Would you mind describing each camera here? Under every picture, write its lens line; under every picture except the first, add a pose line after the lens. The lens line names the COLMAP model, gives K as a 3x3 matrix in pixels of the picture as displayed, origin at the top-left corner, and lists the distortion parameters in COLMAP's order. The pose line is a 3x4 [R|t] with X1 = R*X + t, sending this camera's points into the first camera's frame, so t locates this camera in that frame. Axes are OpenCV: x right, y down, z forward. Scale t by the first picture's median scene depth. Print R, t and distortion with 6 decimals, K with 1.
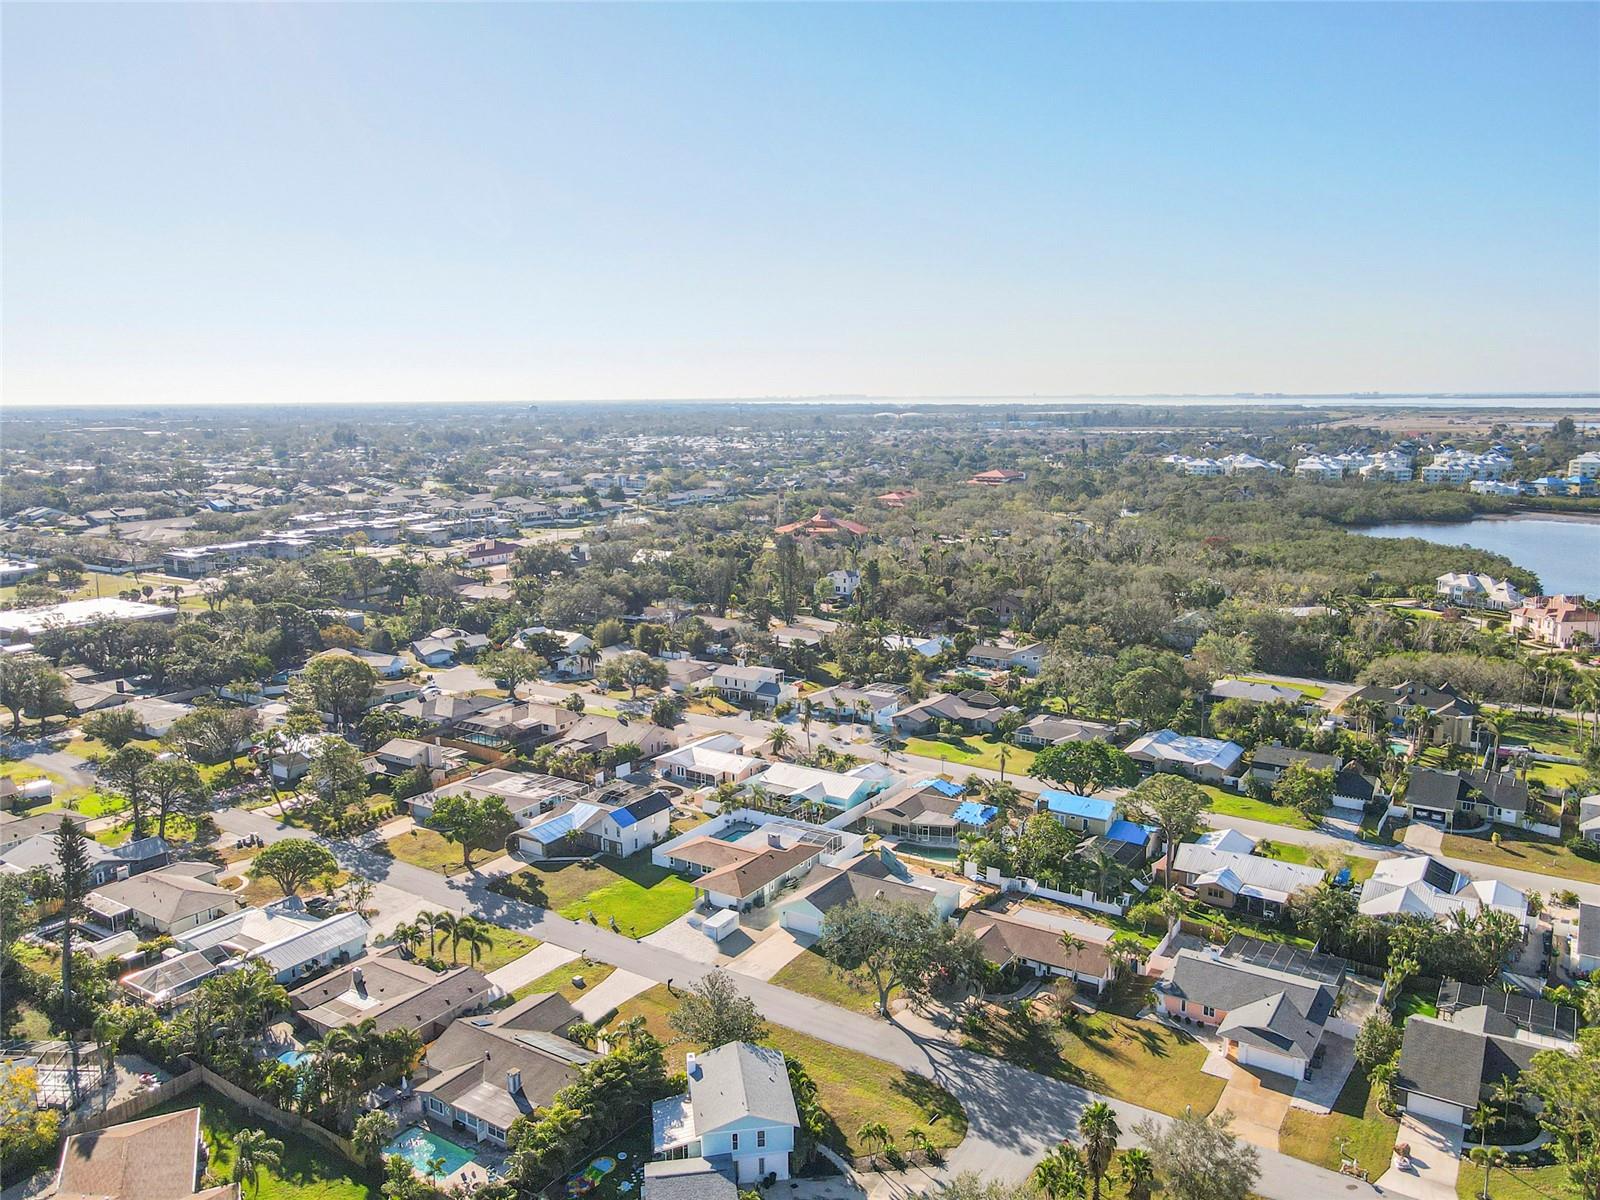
lens RADIAL K [[1198.3, 0, 803.5], [0, 1198.3, 580.7], [0, 0, 1]] dist [-0.009701, 0.044043]
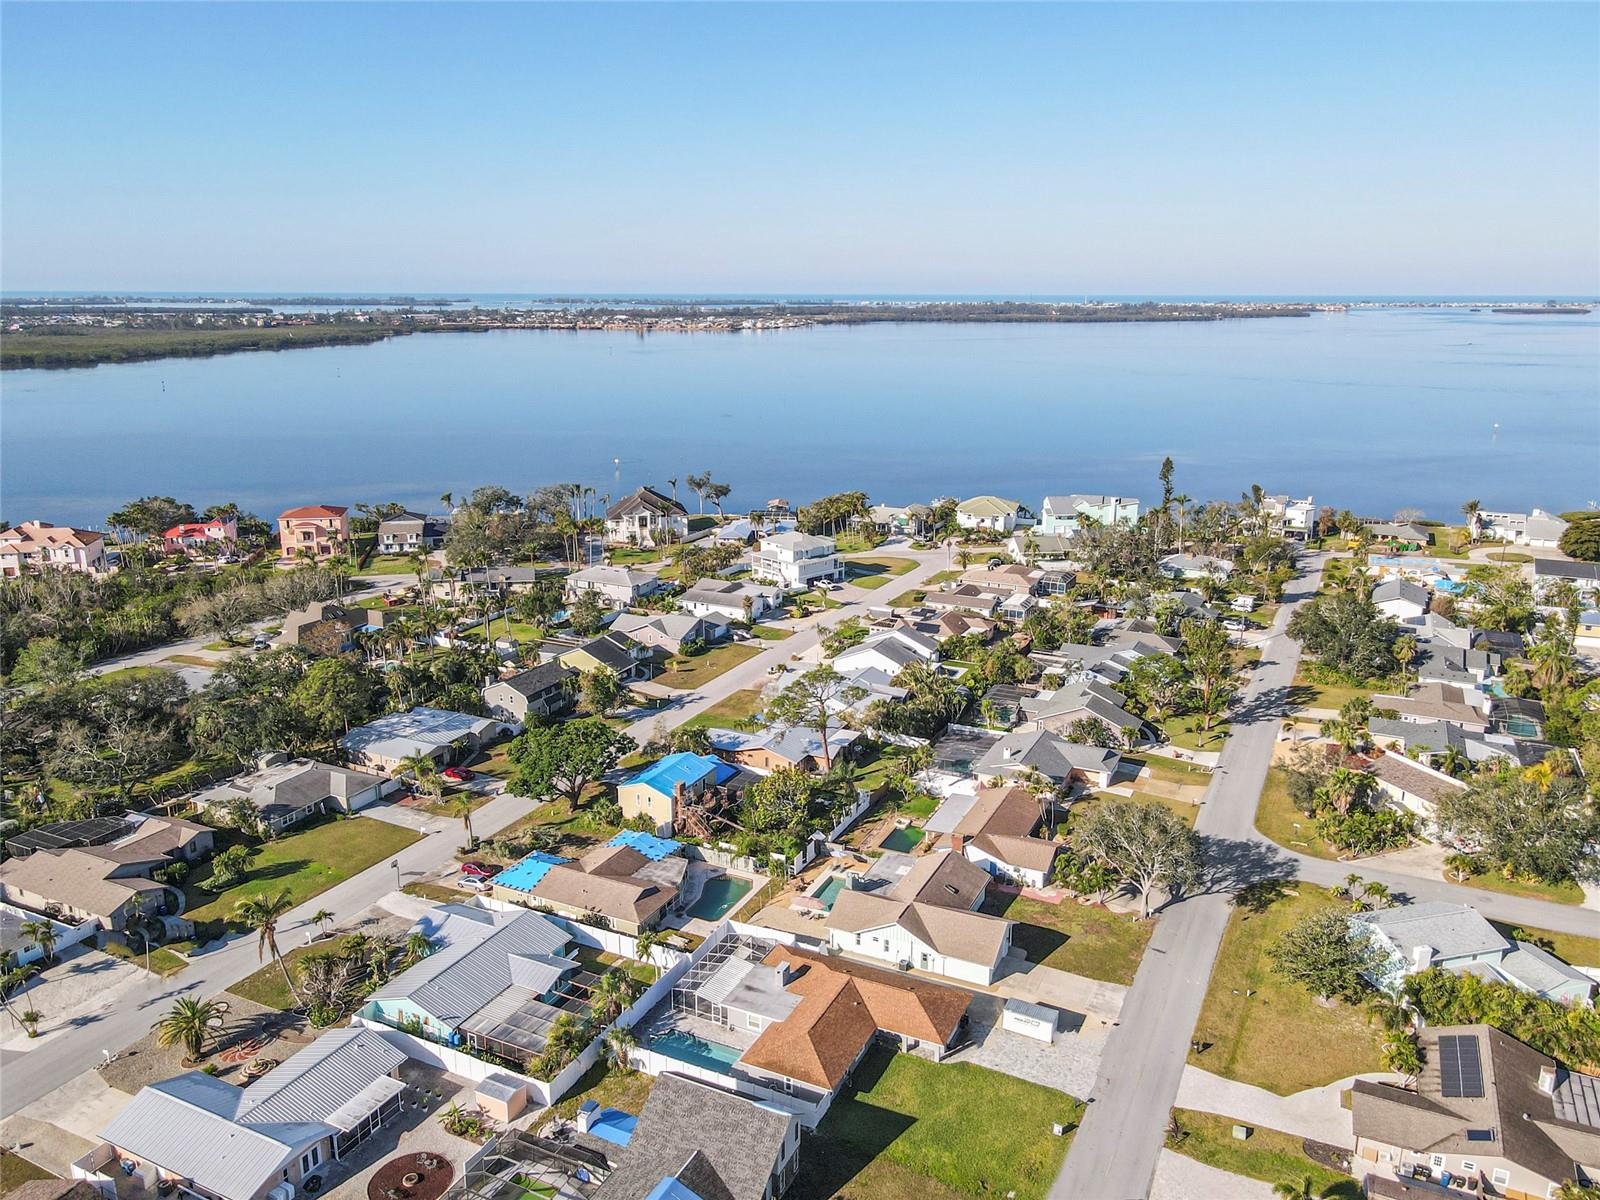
lens RADIAL K [[1181.8, 0, 795.6], [0, 1181.8, 594.0], [0, 0, 1]] dist [-0.008502, 0.039300]
pose [[-0.124050, -0.238954, 0.963074, -0.521223], [0.151010, 0.954720, 0.256333, -0.131029], [-0.980718, 0.177232, -0.082349, 0.869755]]
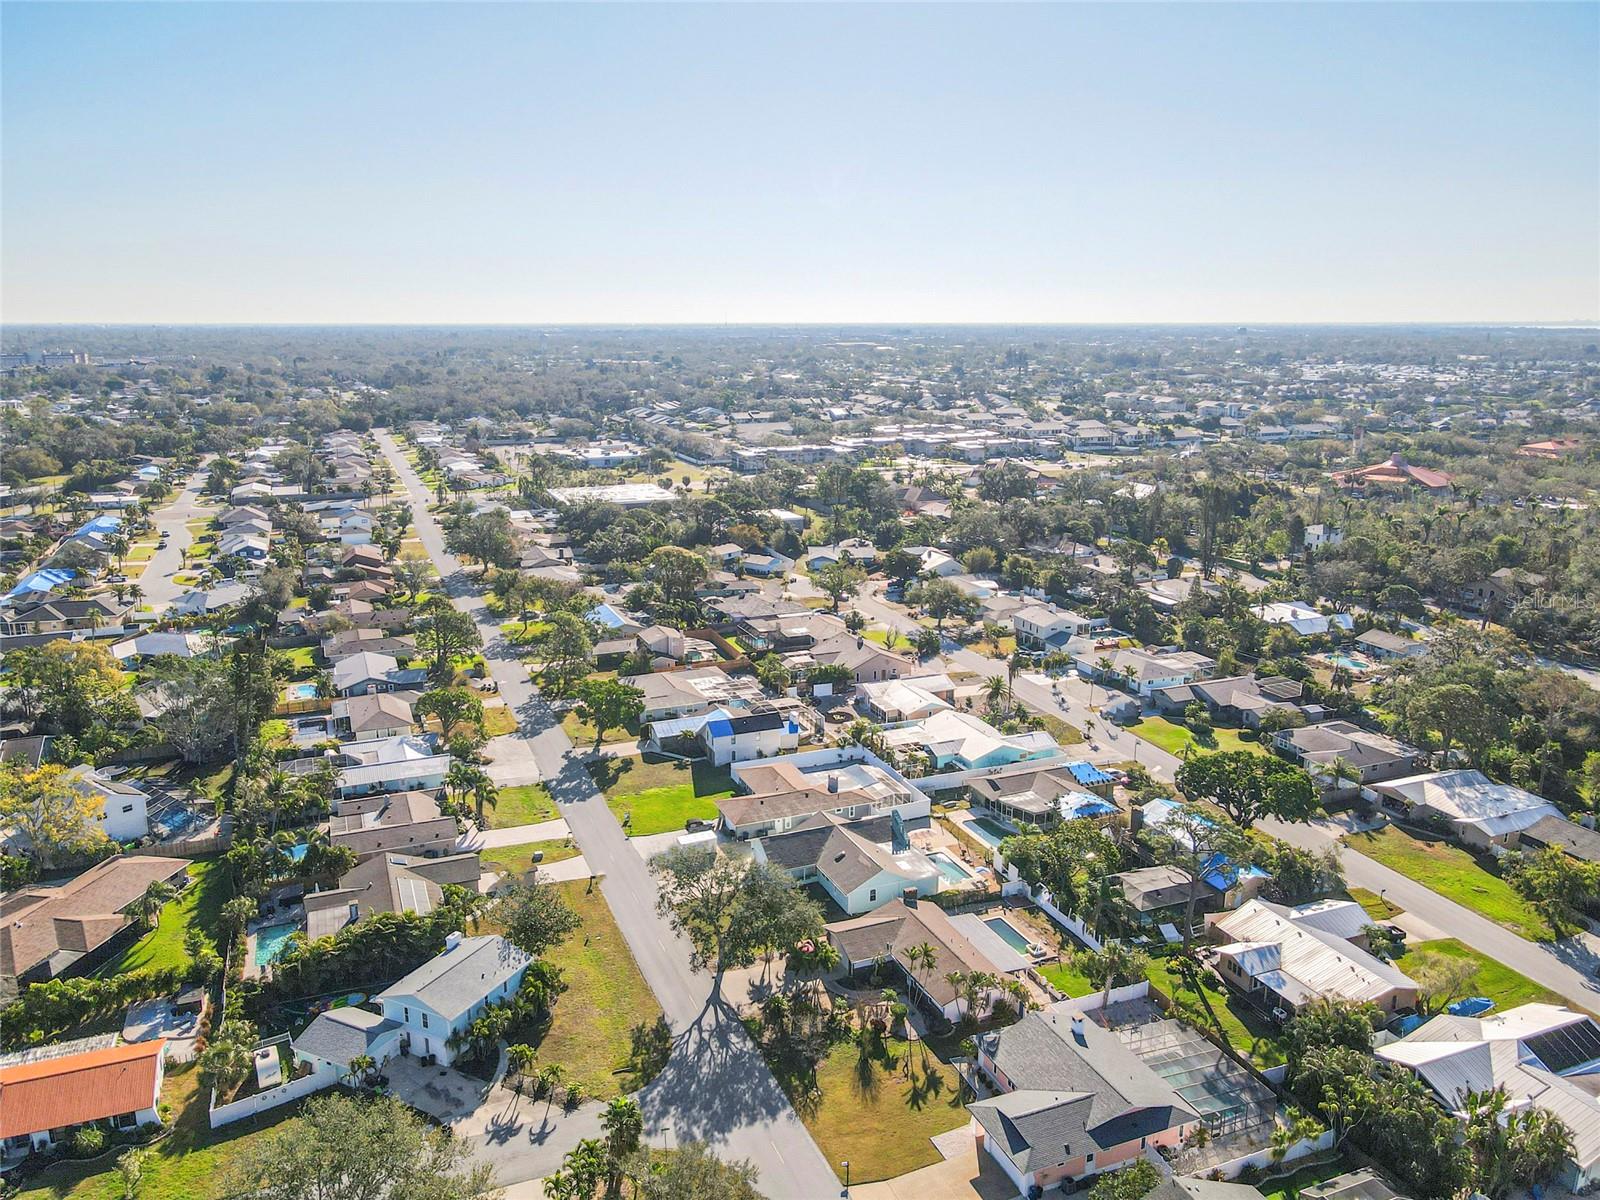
lens RADIAL K [[1181.8, 0, 795.6], [0, 1181.8, 594.0], [0, 0, 1]] dist [-0.008502, 0.039300]
pose [[0.824096, 0.136426, -0.549777, 0.394504], [-0.093534, 0.990014, 0.105467, -0.028050], [0.558675, -0.035492, 0.828627, 0.166573]]
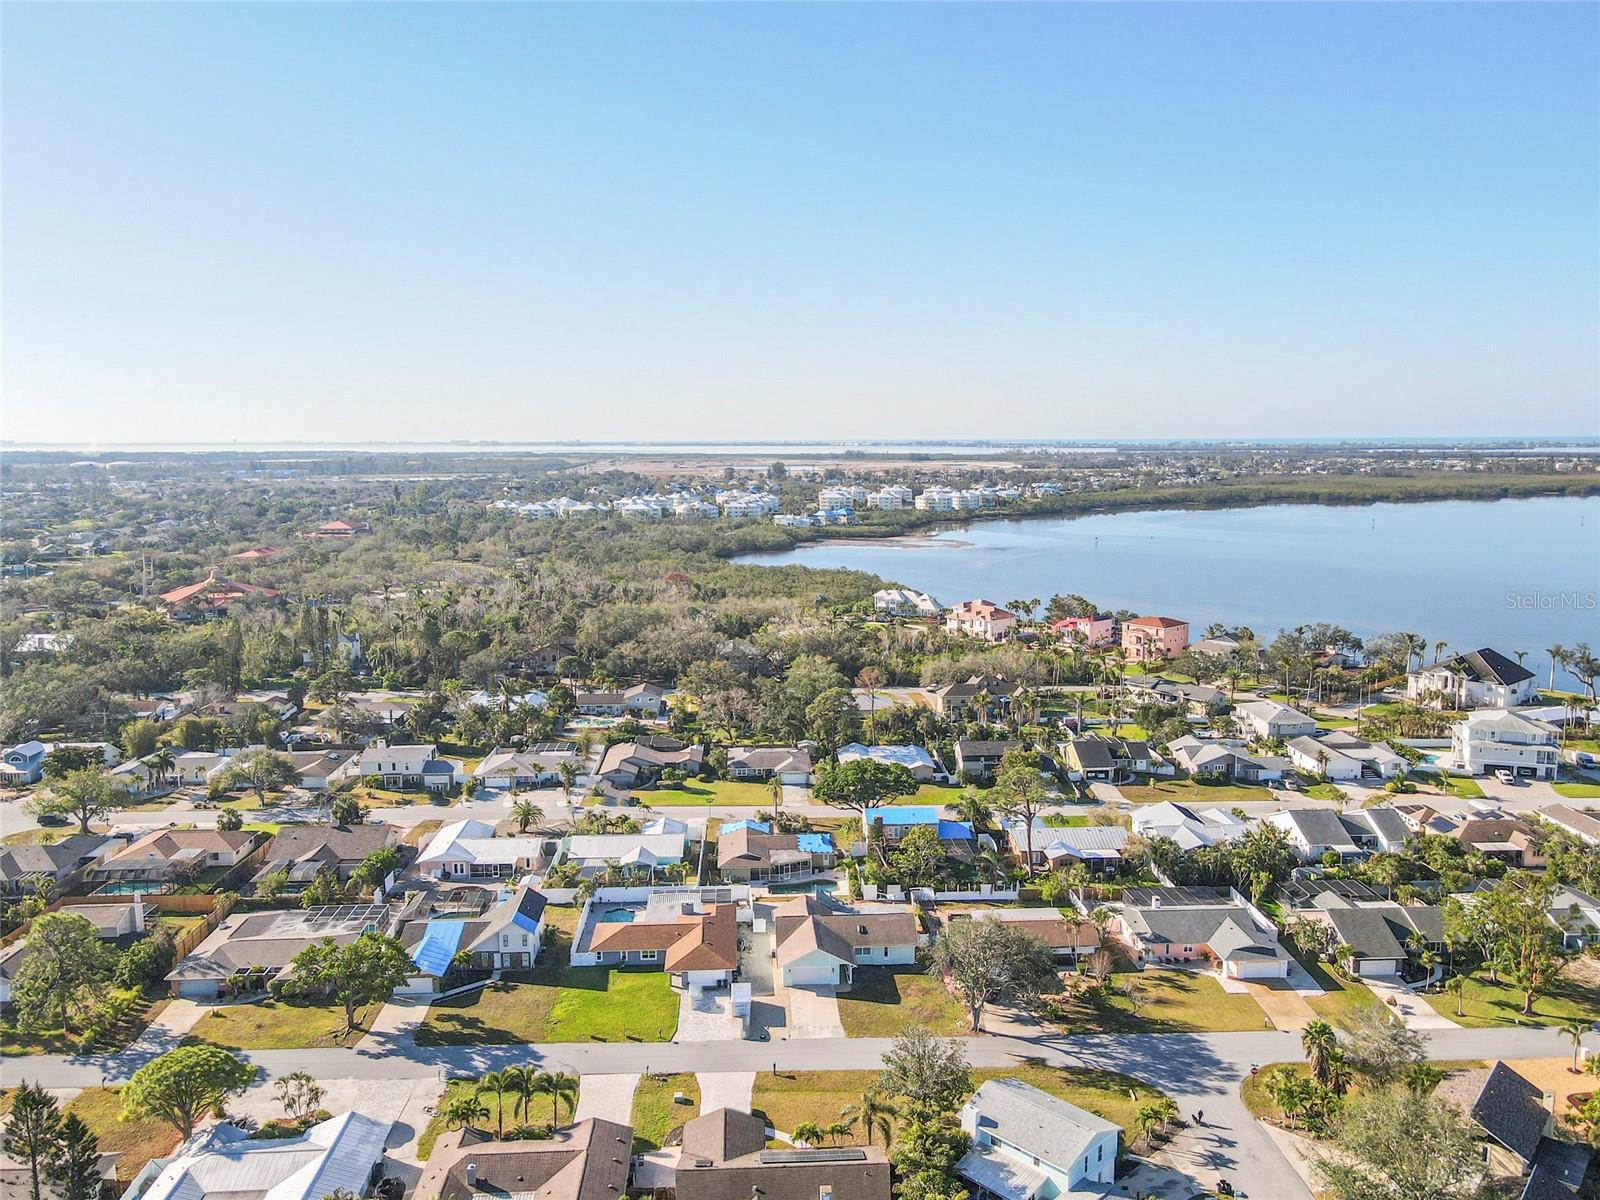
lens RADIAL K [[1198.3, 0, 803.5], [0, 1198.3, 580.7], [0, 0, 1]] dist [-0.009701, 0.044043]
pose [[0.808125, -0.065672, 0.585338, -0.417857], [0.088368, 0.996035, -0.010251, -0.019062], [-0.582344, 0.060010, 0.810725, 0.145904]]
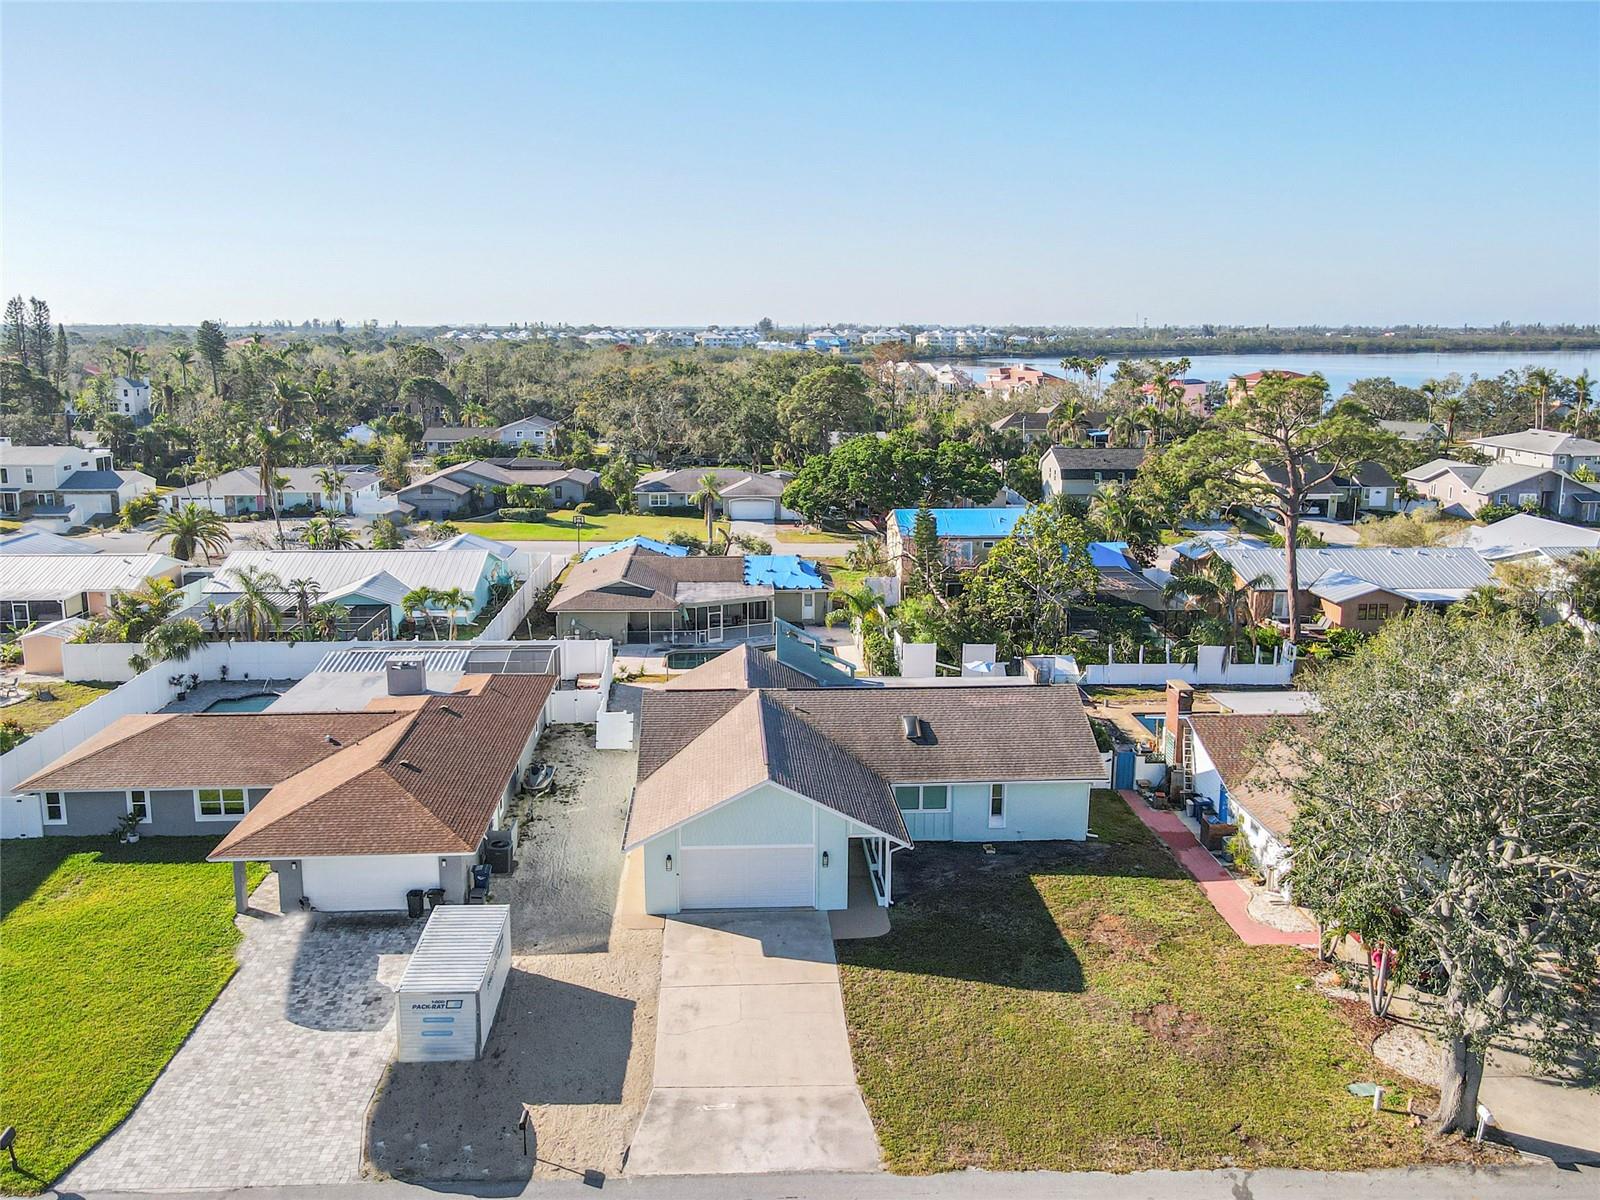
lens RADIAL K [[1181.8, 0, 795.6], [0, 1181.8, 594.0], [0, 0, 1]] dist [-0.008502, 0.039300]
pose [[0.807591, -0.119518, 0.577506, -0.104276], [0.080160, 0.992407, 0.093288, 0.148699], [-0.584270, -0.029046, 0.811039, 0.585601]]
